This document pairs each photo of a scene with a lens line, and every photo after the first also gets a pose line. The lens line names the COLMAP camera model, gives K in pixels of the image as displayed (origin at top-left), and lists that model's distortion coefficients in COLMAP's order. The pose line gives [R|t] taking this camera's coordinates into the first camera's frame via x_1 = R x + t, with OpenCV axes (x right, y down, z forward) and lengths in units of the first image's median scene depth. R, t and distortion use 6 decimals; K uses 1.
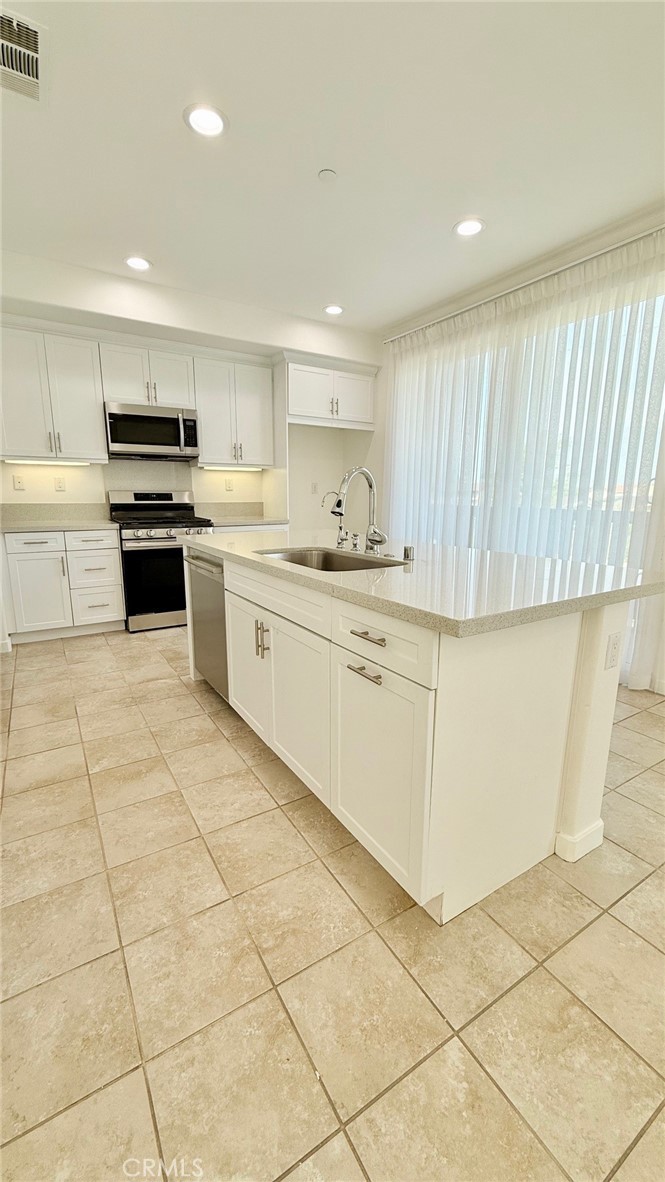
lens RADIAL K [[473.8, 0, 331.7], [0, 473.8, 588.8], [0, 0, 1]] dist [0.002065, 0.000404]
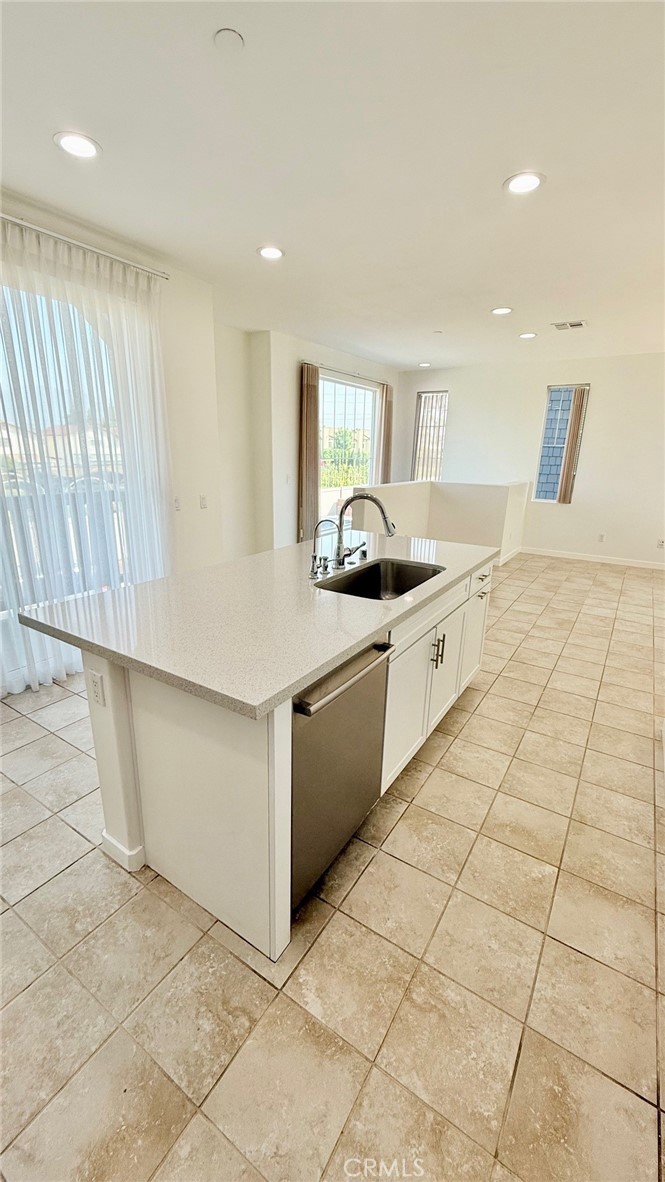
lens RADIAL K [[473.8, 0, 332.5], [0, 473.8, 589.4], [0, 0, 1]] dist [0.002065, 0.000404]
pose [[-0.429626, -0.271787, 0.861135, -0.527860], [0.157328, 0.916516, 0.367758, -0.264147], [-0.889196, 0.293479, -0.350999, 0.850609]]
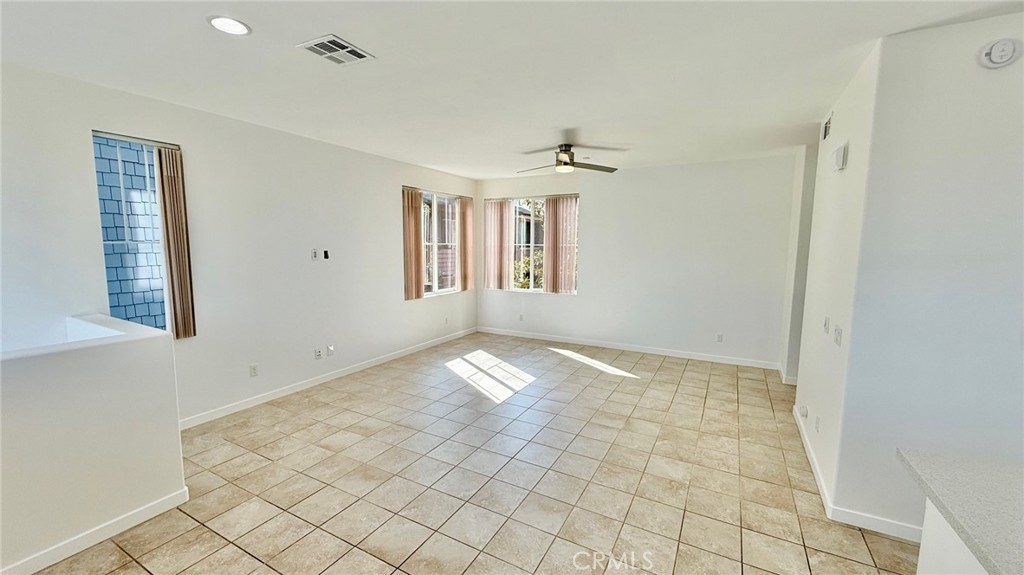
lens RADIAL K [[410.5, 0, 510.7], [0, 410.5, 288.2], [0, 0, 1]] dist [0.002065, 0.000404]
pose [[-0.869507, 0.042672, -0.492073, 0.597779], [-0.111875, 0.953353, 0.280360, -0.201705], [0.481083, 0.298826, -0.824174, 0.387606]]
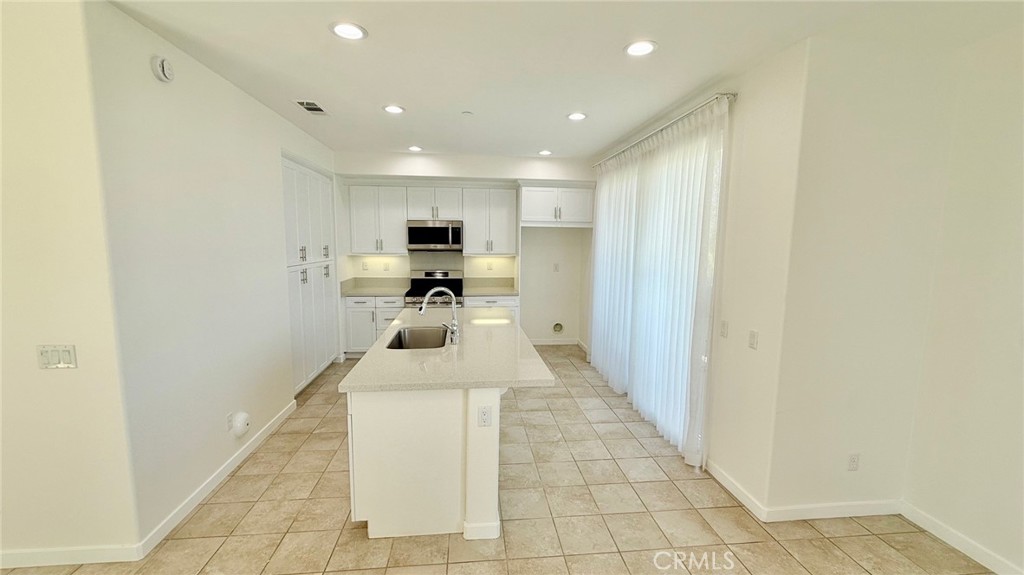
lens RADIAL K [[410.5, 0, 507.3], [0, 410.5, 288.4], [0, 0, 1]] dist [0.002065, 0.000404]
pose [[0.898192, 0.054289, -0.436238, 0.523308], [-0.092507, 0.993467, -0.066832, -0.095591], [0.429759, 0.100383, 0.897346, -0.141326]]
